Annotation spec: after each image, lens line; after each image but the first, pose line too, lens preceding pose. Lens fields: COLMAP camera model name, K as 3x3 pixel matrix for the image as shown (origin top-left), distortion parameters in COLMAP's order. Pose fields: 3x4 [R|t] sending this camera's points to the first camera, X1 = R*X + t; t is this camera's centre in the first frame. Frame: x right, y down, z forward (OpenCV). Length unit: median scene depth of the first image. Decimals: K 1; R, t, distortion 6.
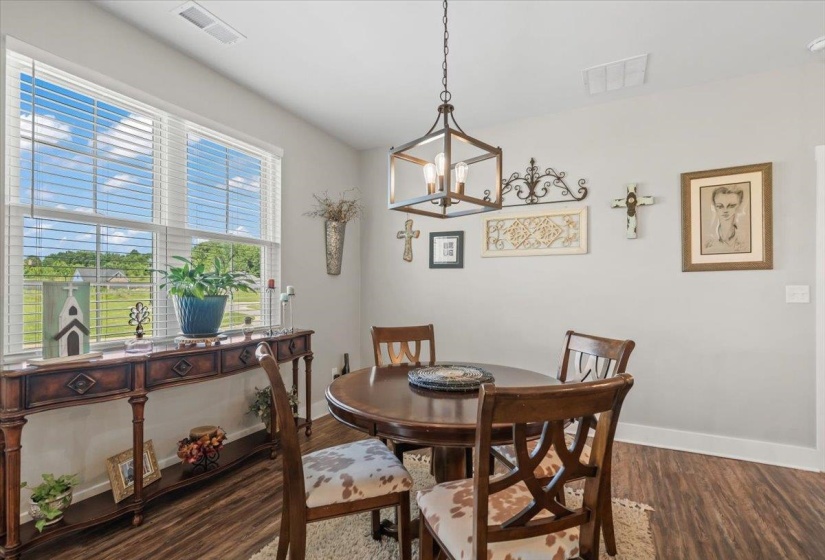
lens RADIAL K [[385.6, 0, 434.7], [0, 385.6, 289.3], [0, 0, 1]] dist [0.004873, -0.000481]
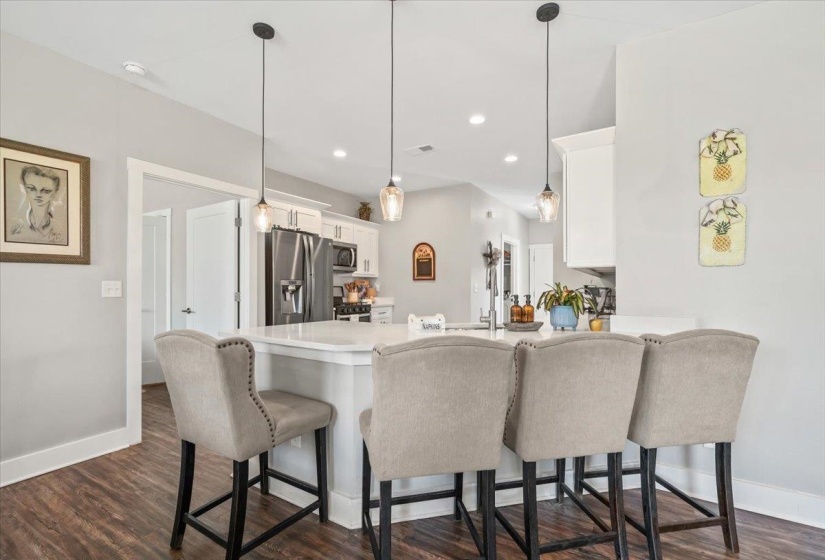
lens RADIAL K [[366.2, 0, 410.7], [0, 366.2, 284.8], [0, 0, 1]] dist [-0.016052, 0.001627]
pose [[0.087328, 0.003659, 0.996173, 0.011166], [-0.006187, 0.999976, -0.003131, -0.001642], [-0.996160, -0.005889, 0.087348, 0.085419]]
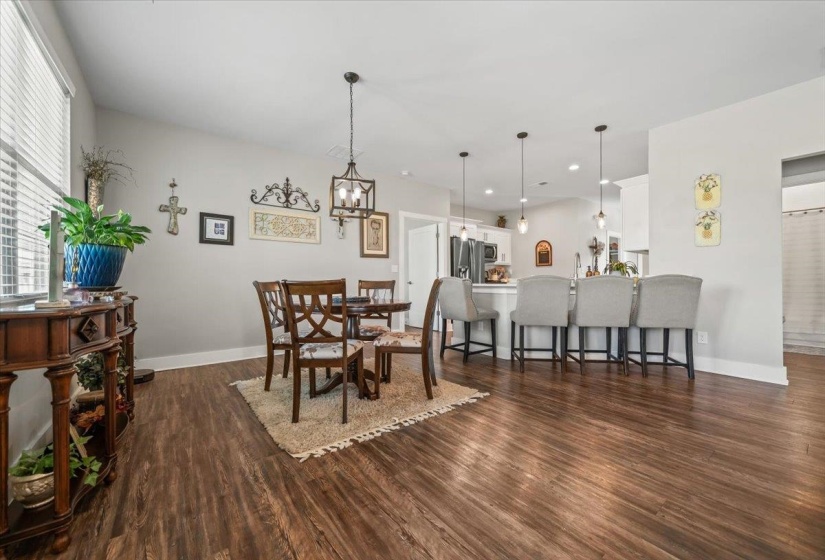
lens RADIAL K [[322.4, 0, 409.9], [0, 322.4, 280.8], [0, 0, 1]] dist [-0.003263, 0.000377]
pose [[0.446884, -0.002120, 0.894590, -0.829699], [0.001970, 0.999997, 0.001385, 0.084203], [-0.894590, 0.001144, 0.446886, -0.010708]]
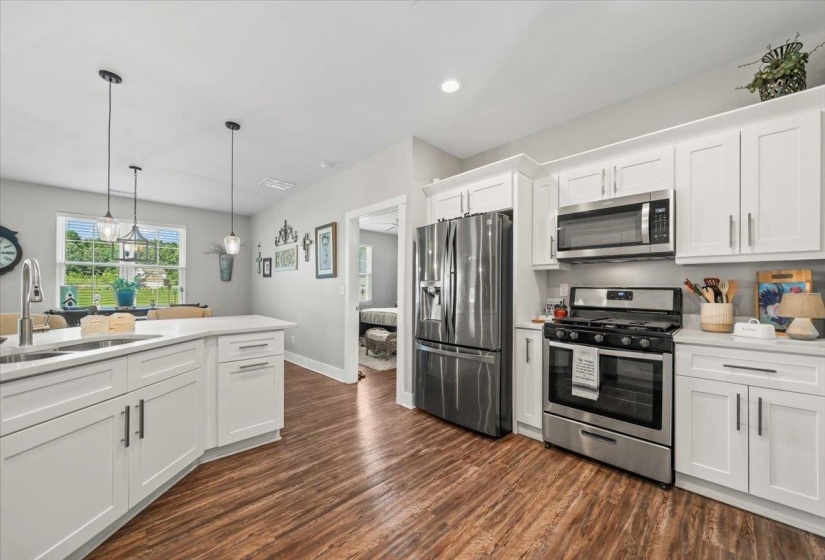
lens RADIAL K [[310.2, 0, 410.9], [0, 310.2, 286.6], [0, 0, 1]] dist [-0.003884, 0.000459]
pose [[0.940751, -0.002610, -0.339088, 1.687413], [0.002365, 0.999997, -0.001134, -0.003140], [0.339090, 0.000265, 0.940754, -0.308371]]
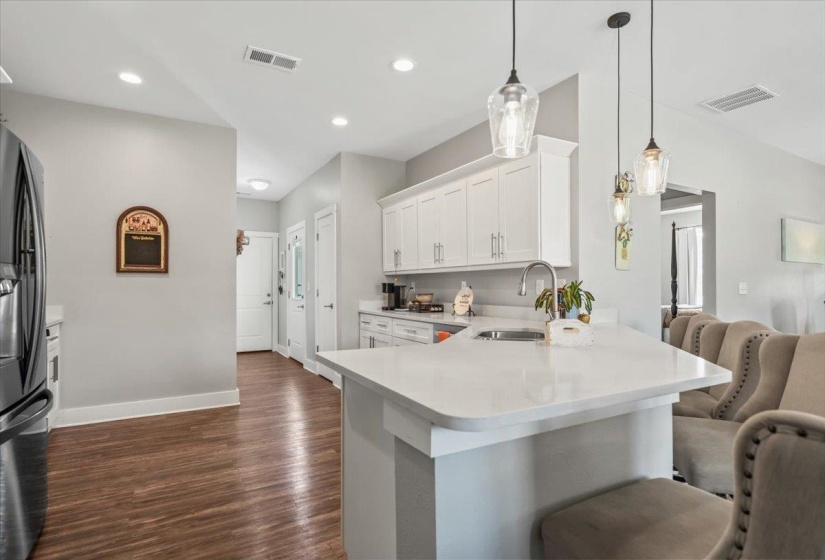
lens RADIAL K [[423.0, 0, 413.0], [0, 423.0, 278.5], [0, 0, 1]] dist [-0.008175, -0.001253]
pose [[-0.821097, 0.001196, 0.570788, 0.621115], [-0.008098, 0.999873, -0.013745, -0.004600], [-0.570732, -0.015908, -0.820983, 0.829952]]
